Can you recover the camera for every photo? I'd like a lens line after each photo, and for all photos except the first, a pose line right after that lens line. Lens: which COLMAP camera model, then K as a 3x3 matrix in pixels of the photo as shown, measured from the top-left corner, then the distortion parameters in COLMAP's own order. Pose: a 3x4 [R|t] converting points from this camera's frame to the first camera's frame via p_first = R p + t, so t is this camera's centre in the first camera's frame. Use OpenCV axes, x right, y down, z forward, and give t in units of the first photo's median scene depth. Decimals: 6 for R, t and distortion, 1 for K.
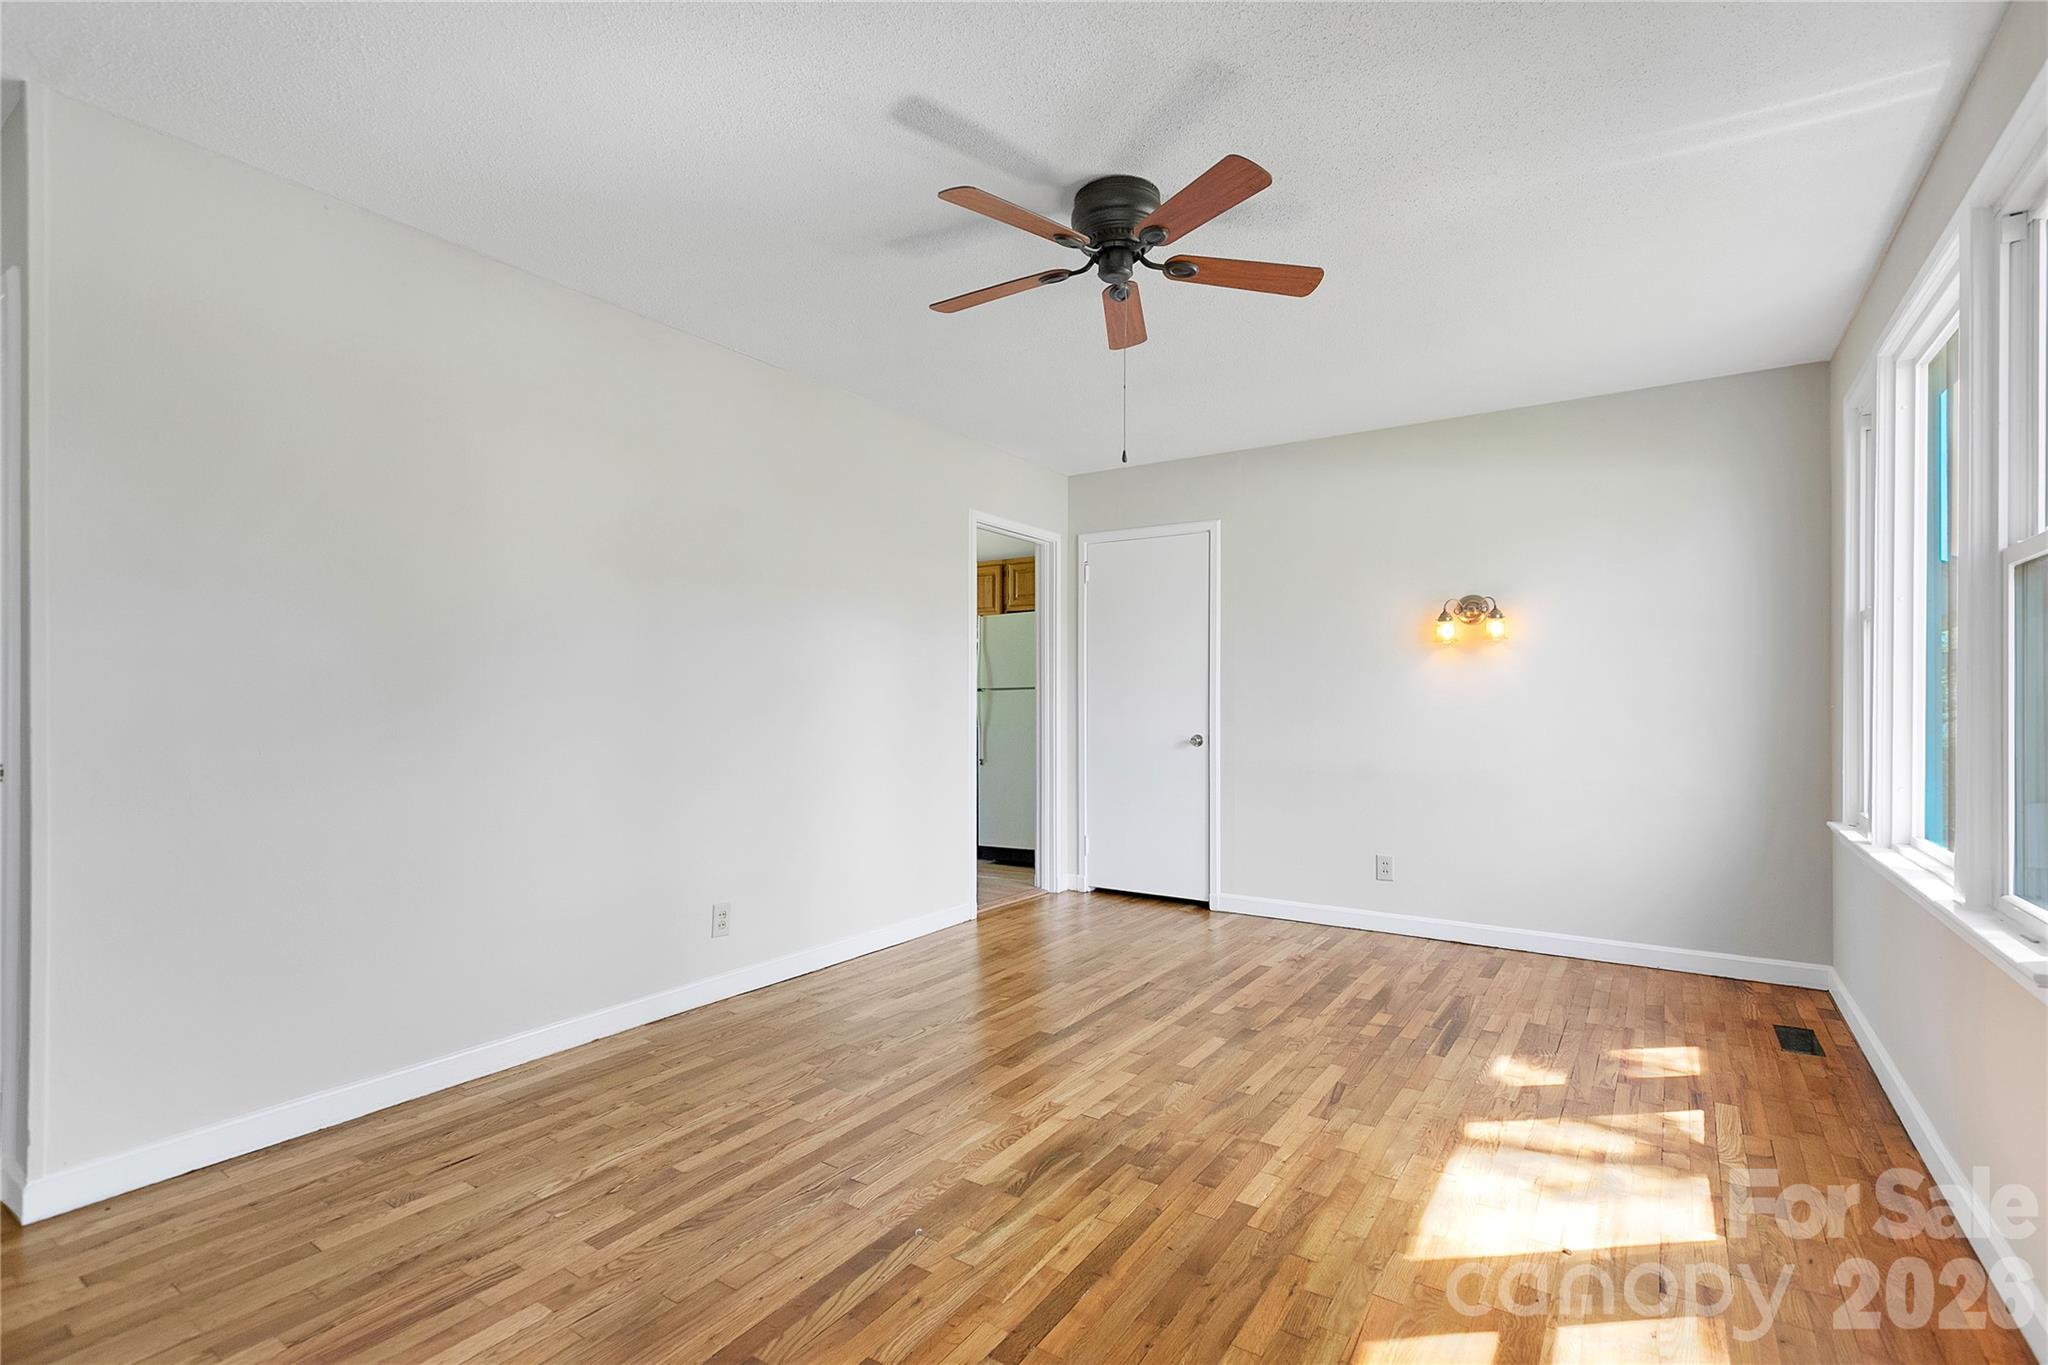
lens RADIAL K [[913.2, 0, 1036.5], [0, 913.2, 683.5], [0, 0, 1]] dist [-0.000365, -0.004054]
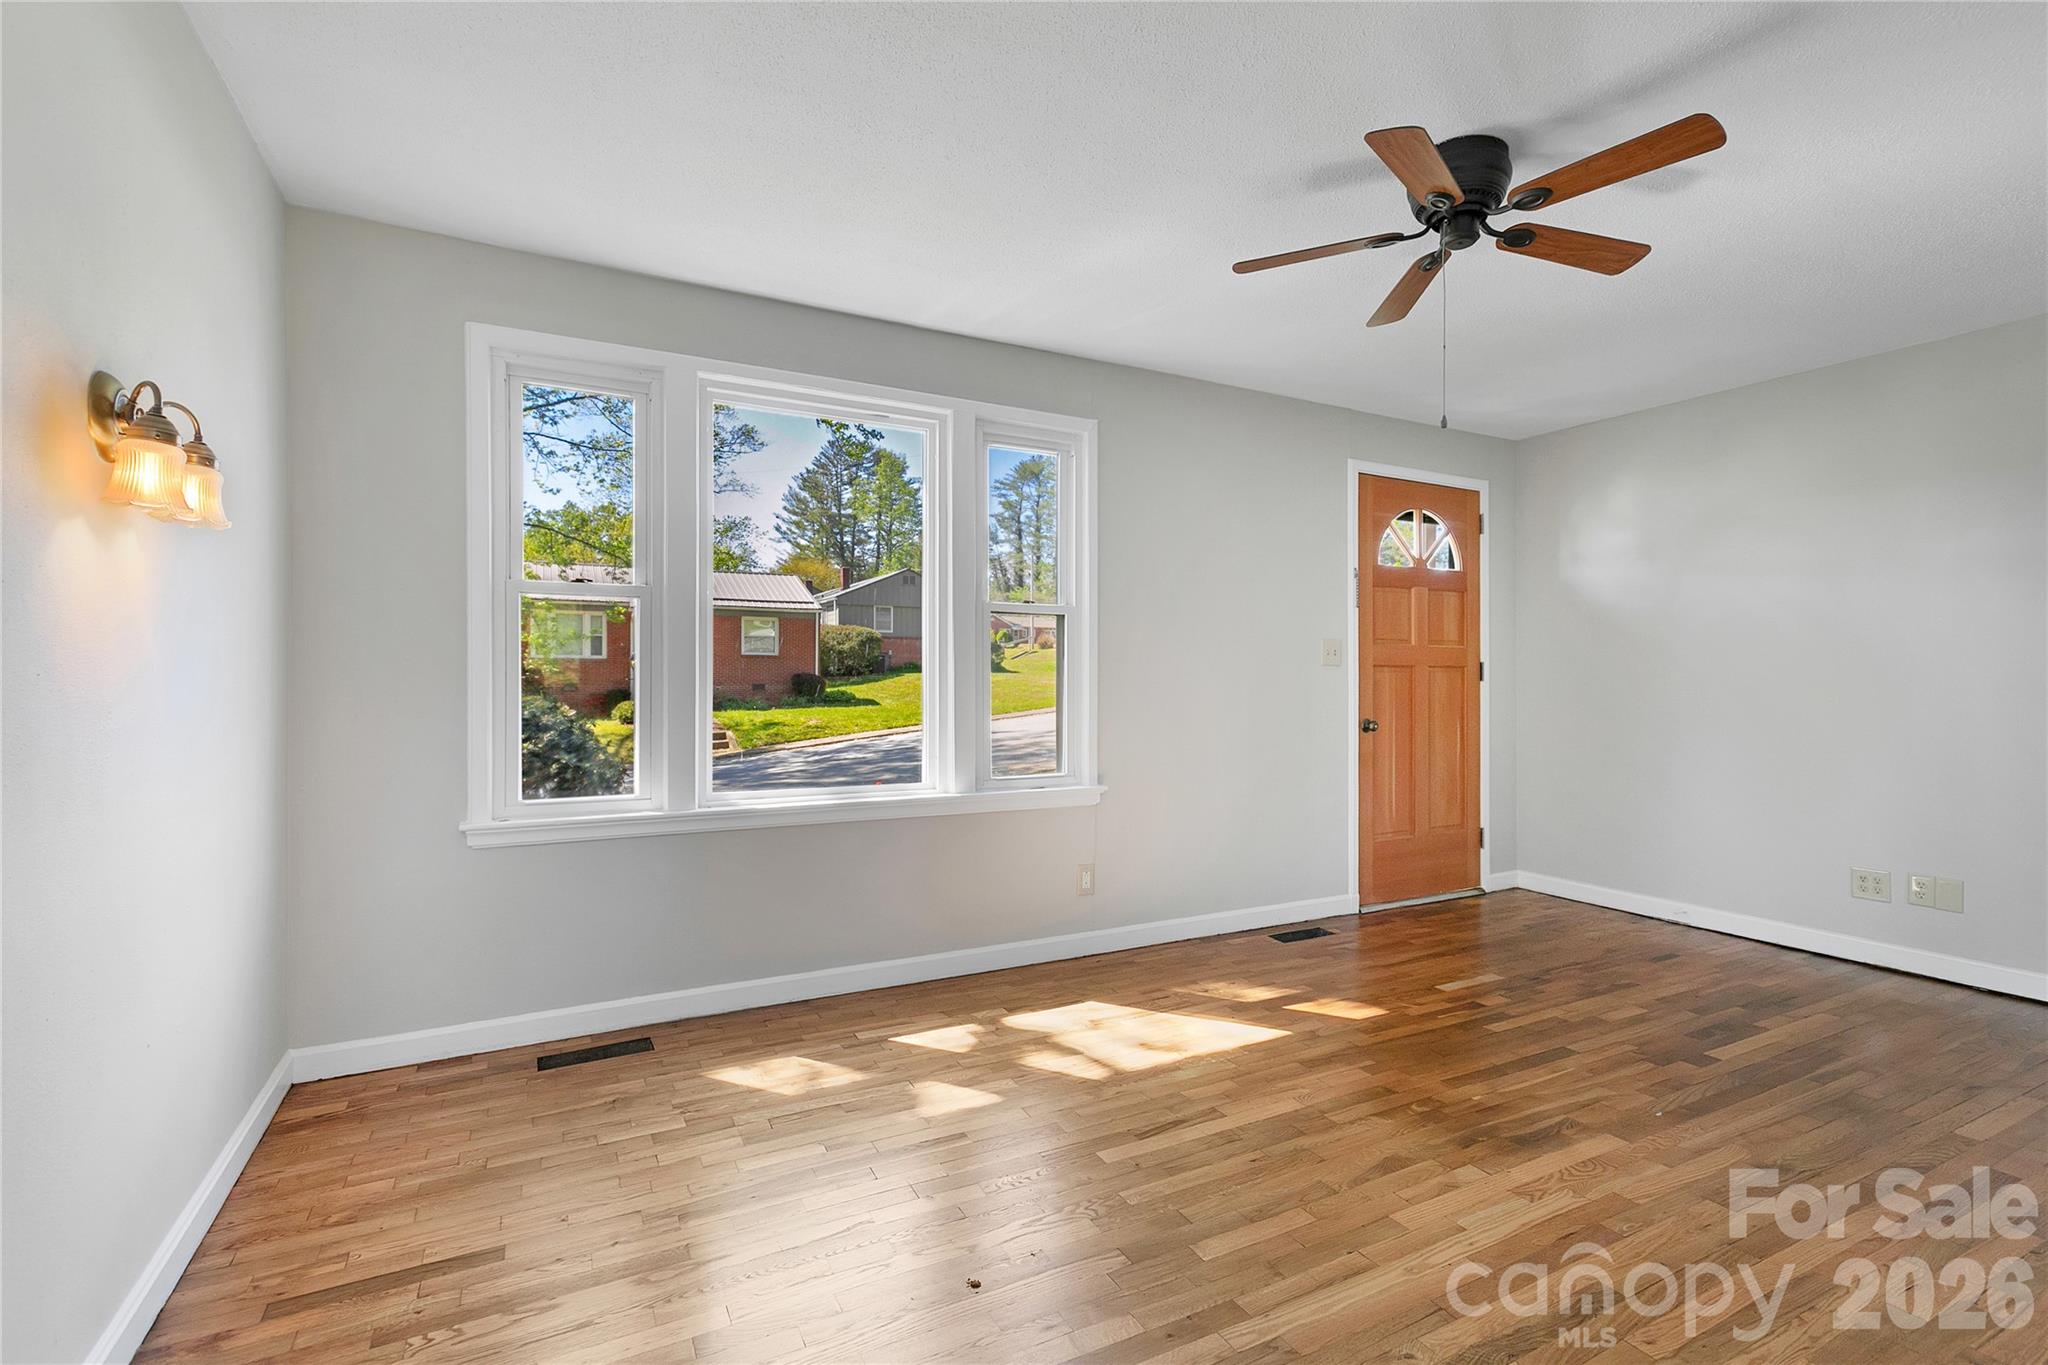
lens RADIAL K [[913.2, 0, 1036.5], [0, 913.2, 683.5], [0, 0, 1]] dist [-0.000365, -0.004054]
pose [[-0.877745, -0.003303, 0.479116, 0.014015], [-0.007153, 0.999955, -0.006212, 0.025716], [-0.479074, -0.008880, -0.877730, 1.784977]]
